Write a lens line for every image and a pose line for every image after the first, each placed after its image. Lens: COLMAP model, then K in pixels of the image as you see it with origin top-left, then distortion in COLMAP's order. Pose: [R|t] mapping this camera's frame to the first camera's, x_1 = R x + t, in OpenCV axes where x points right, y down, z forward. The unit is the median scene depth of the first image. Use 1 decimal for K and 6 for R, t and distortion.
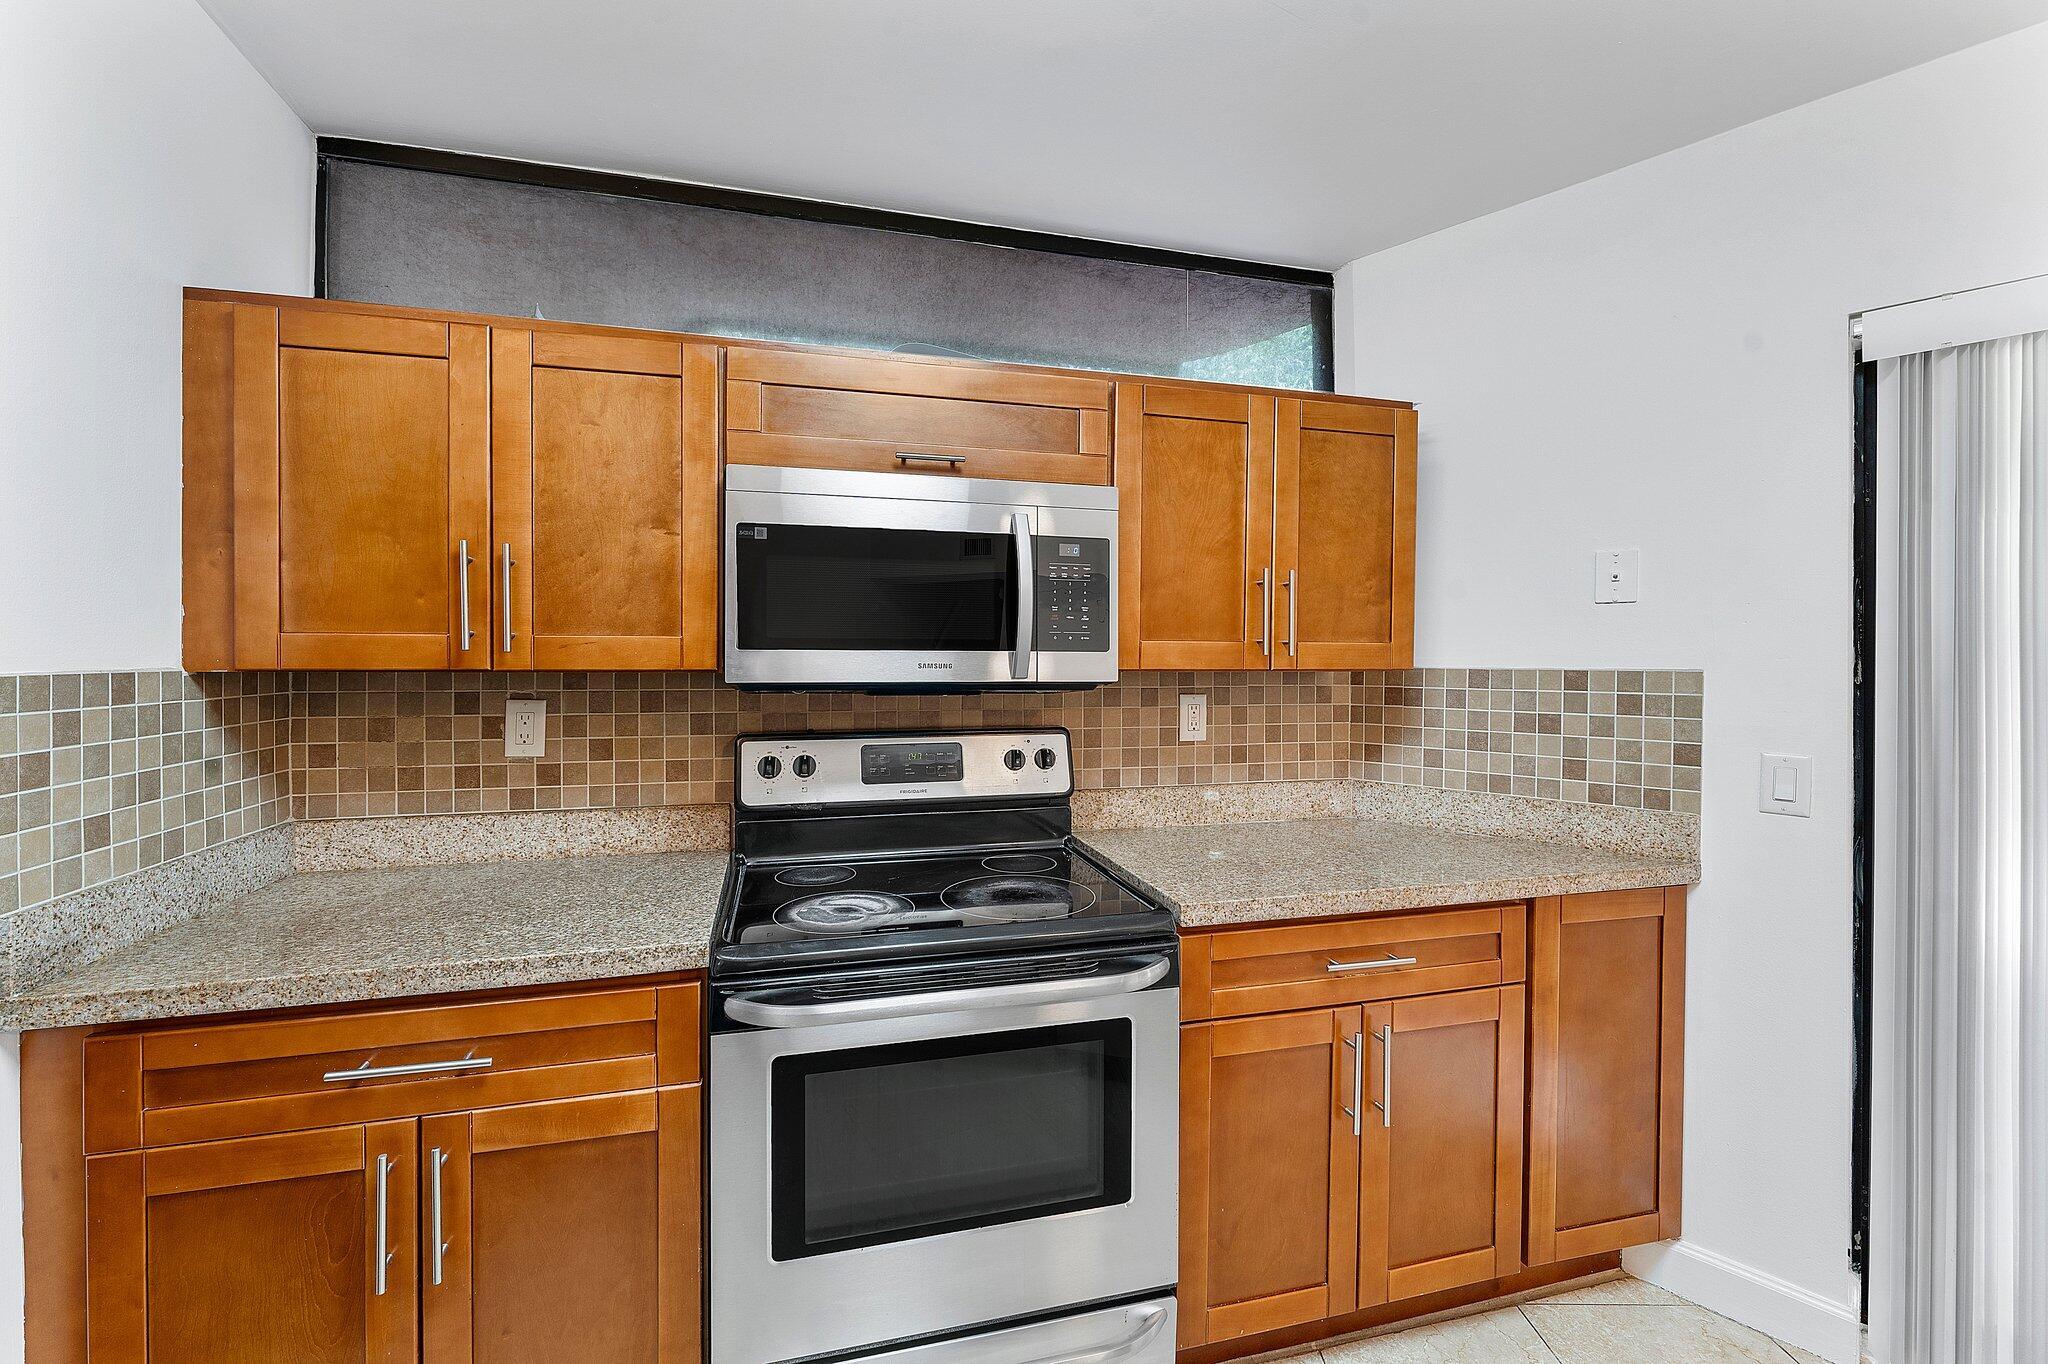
lens RADIAL K [[842.2, 0, 1011.6], [0, 842.2, 667.8], [0, 0, 1]] dist [-0.007769, 0.000281]
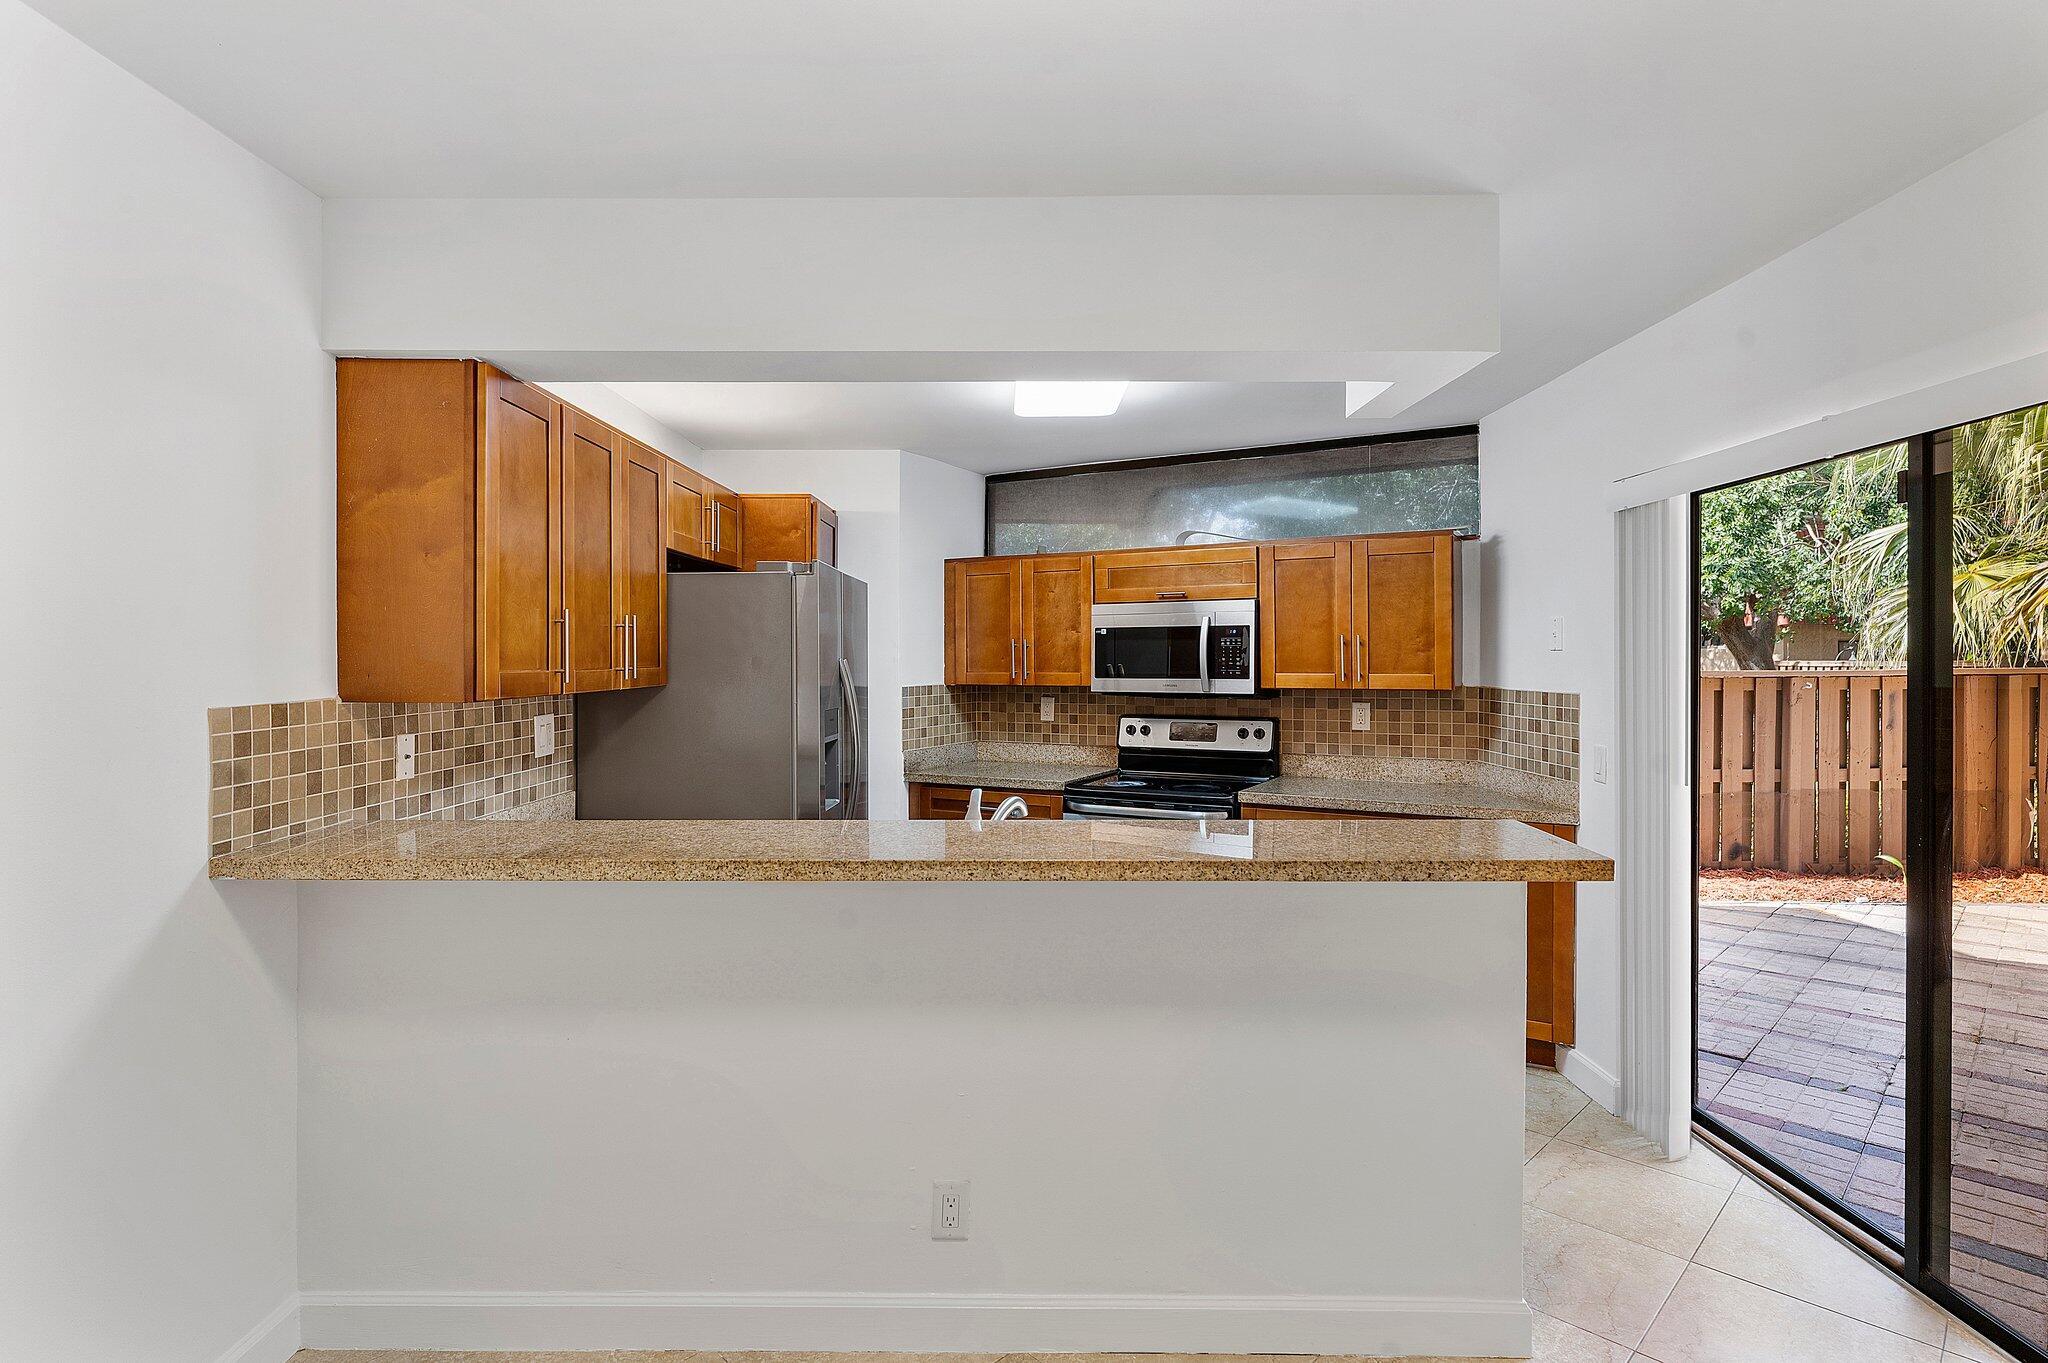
lens RADIAL K [[1033.2, 0, 1025.6], [0, 1033.2, 665.1], [0, 0, 1]] dist [-0.000023, -0.000694]
pose [[0.718470, -0.001173, -0.695557, 1.423823], [-0.001399, 0.999994, -0.003132, -0.043593], [0.695557, 0.003223, 0.718464, -1.161357]]
